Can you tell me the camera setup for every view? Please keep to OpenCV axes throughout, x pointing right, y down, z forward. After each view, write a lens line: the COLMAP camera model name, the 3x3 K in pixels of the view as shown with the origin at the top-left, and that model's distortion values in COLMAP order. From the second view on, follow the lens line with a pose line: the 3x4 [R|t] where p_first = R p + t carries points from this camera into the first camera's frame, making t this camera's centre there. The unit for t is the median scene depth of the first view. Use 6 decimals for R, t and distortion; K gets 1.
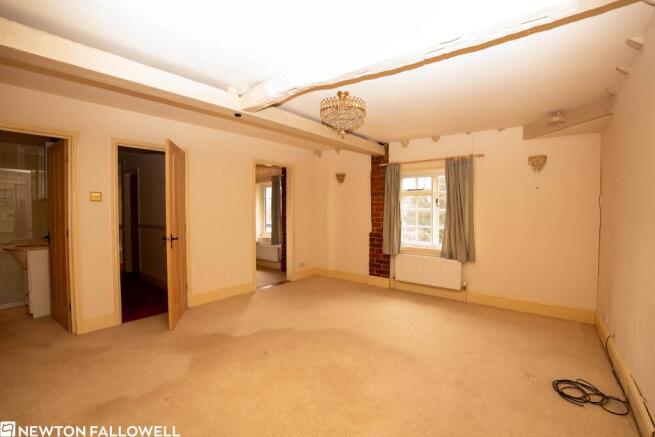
lens RADIAL K [[297.7, 0, 333.6], [0, 297.7, 217.1], [0, 0, 1]] dist [-0.045892, 0.005965]
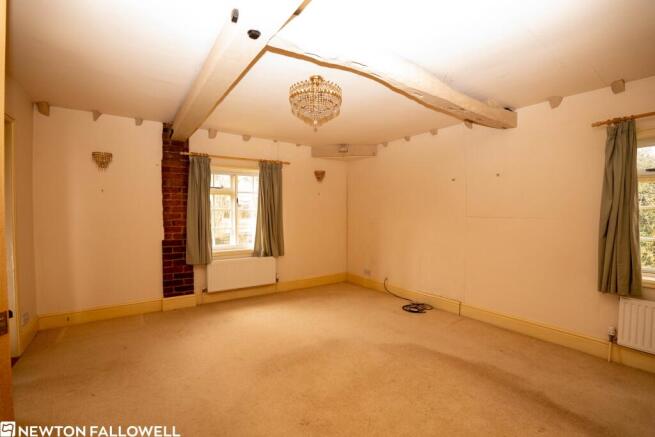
lens RADIAL K [[297.7, 0, 329.7], [0, 297.7, 215.2], [0, 0, 1]] dist [-0.045892, 0.005965]
pose [[0.296284, -0.020105, 0.954888, -0.490462], [0.022986, 0.999639, 0.013915, -0.013292], [-0.954823, 0.017827, 0.296639, 0.414391]]
